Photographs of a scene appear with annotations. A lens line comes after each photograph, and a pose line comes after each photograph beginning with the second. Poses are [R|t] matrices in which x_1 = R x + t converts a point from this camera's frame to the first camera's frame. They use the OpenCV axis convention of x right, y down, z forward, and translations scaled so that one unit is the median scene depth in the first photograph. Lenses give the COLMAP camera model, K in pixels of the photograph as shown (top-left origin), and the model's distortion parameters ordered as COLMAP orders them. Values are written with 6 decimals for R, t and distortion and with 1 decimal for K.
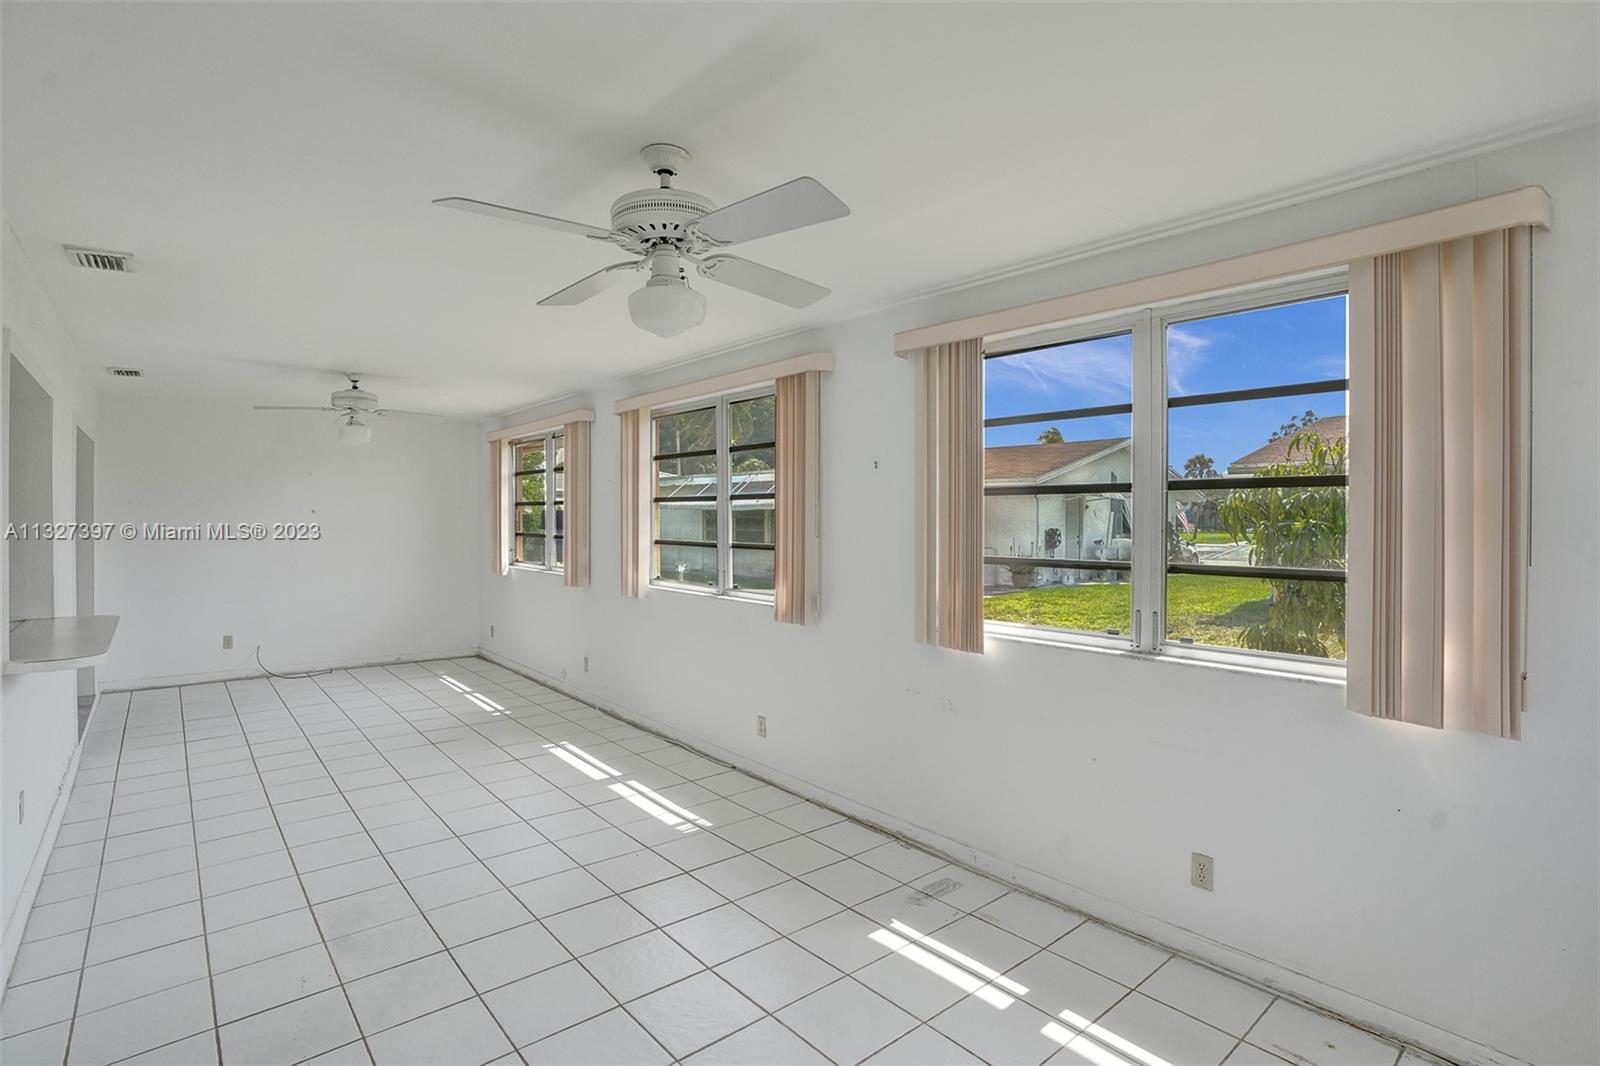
lens RADIAL K [[777.5, 0, 808.5], [0, 777.5, 527.8], [0, 0, 1]] dist [-0.007301, 0.003755]
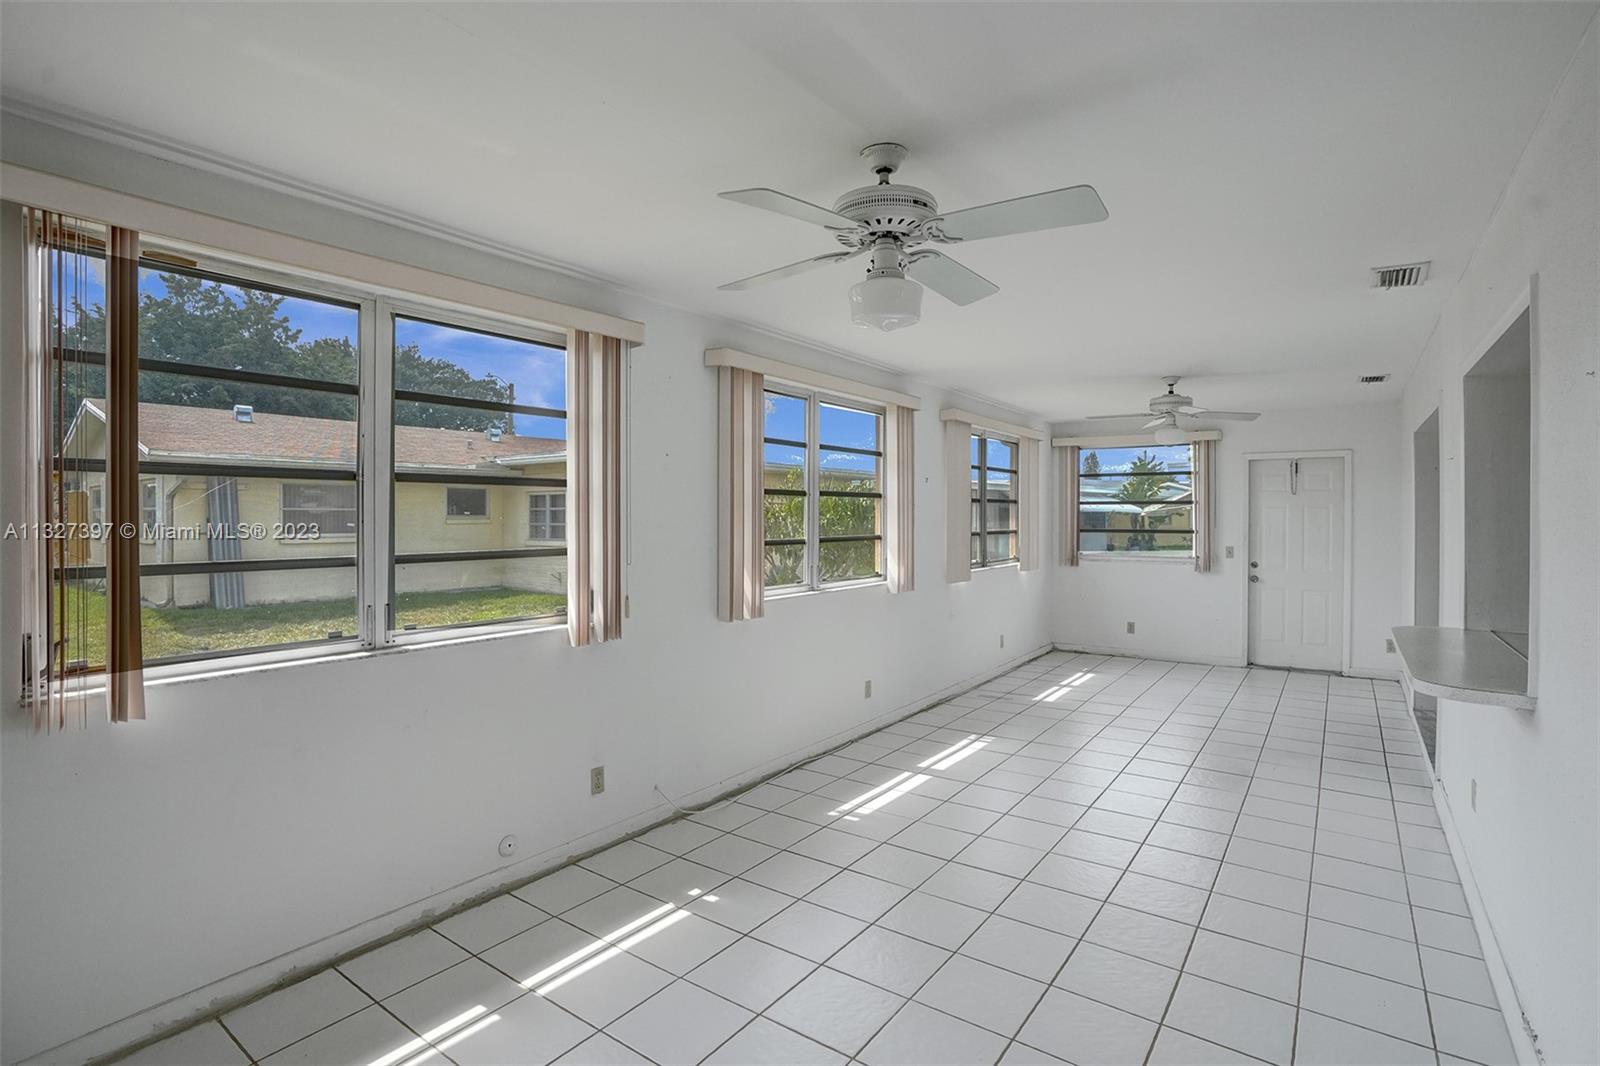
lens RADIAL K [[852.2, 0, 766.1], [0, 852.2, 520.8], [0, 0, 1]] dist [-0.022149, 0.001259]
pose [[-0.263624, -0.013531, 0.964531, -1.223615], [-0.001699, 0.999907, 0.013563, -0.018603], [-0.964624, 0.001937, -0.263622, 1.441960]]
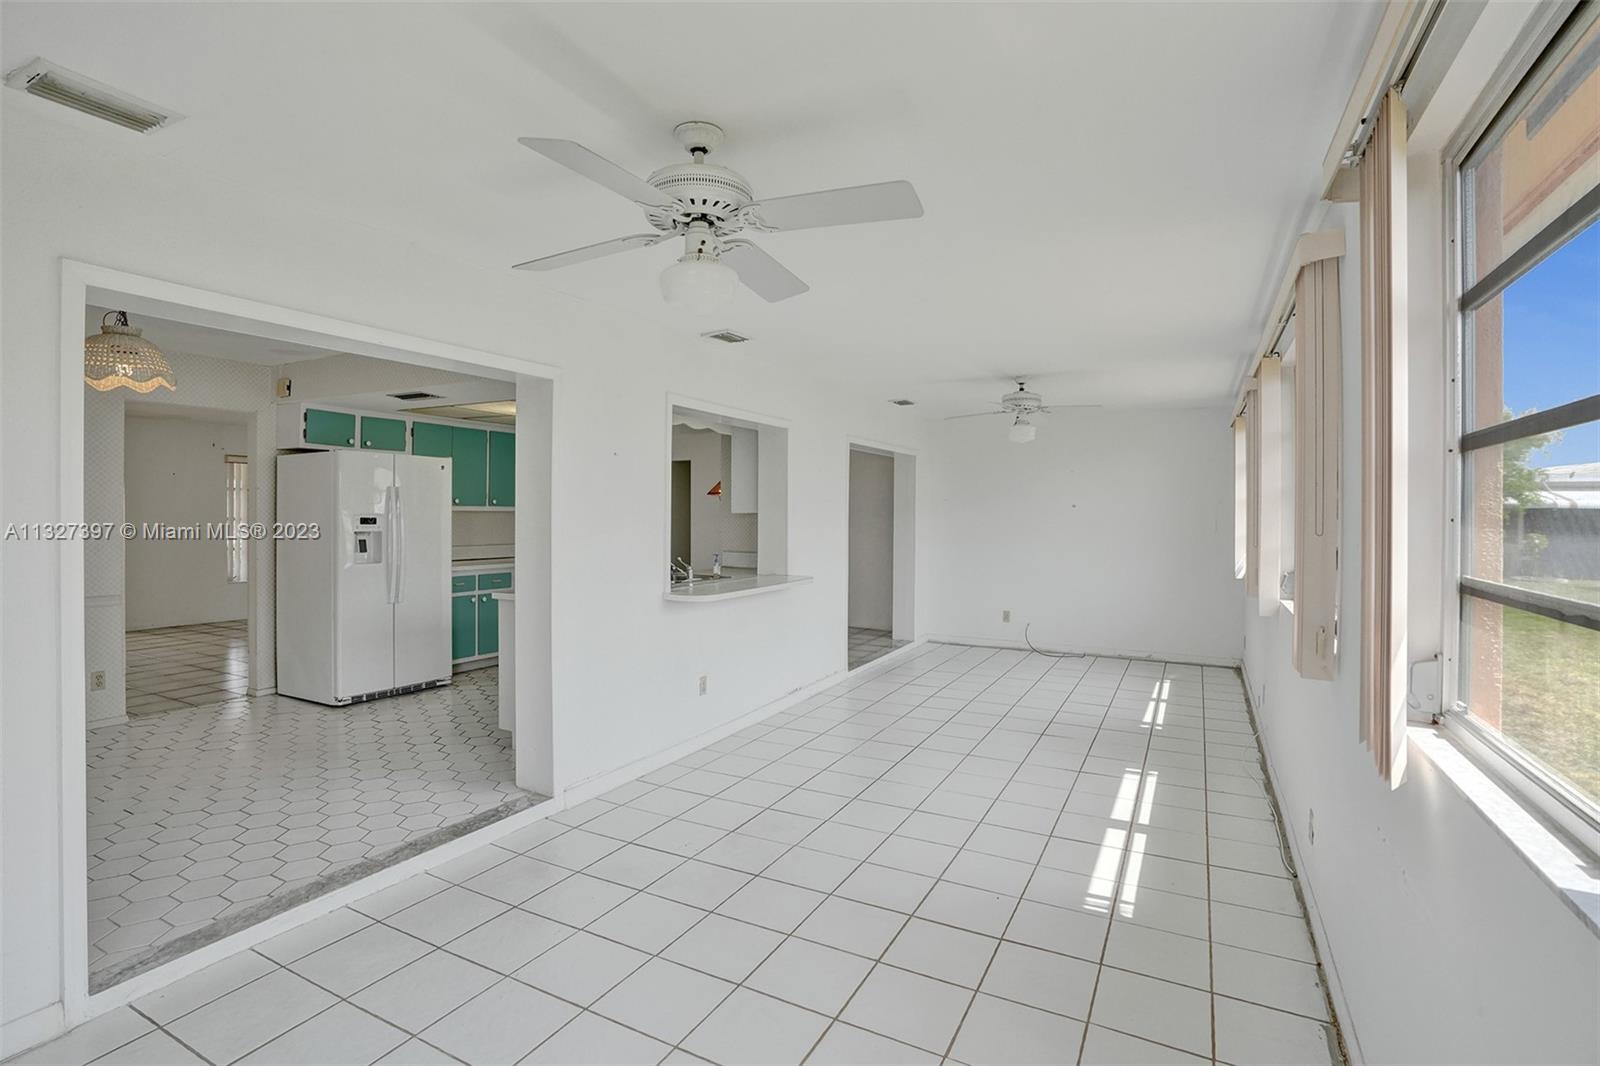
lens RADIAL K [[777.5, 0, 760.3], [0, 777.5, 511.9], [0, 0, 1]] dist [-0.007301, 0.003755]
pose [[0.366458, -0.011160, -0.930368, 0.355525], [-0.006065, 0.999878, -0.014383, 0.009588], [0.930415, 0.010913, 0.366346, 0.328312]]
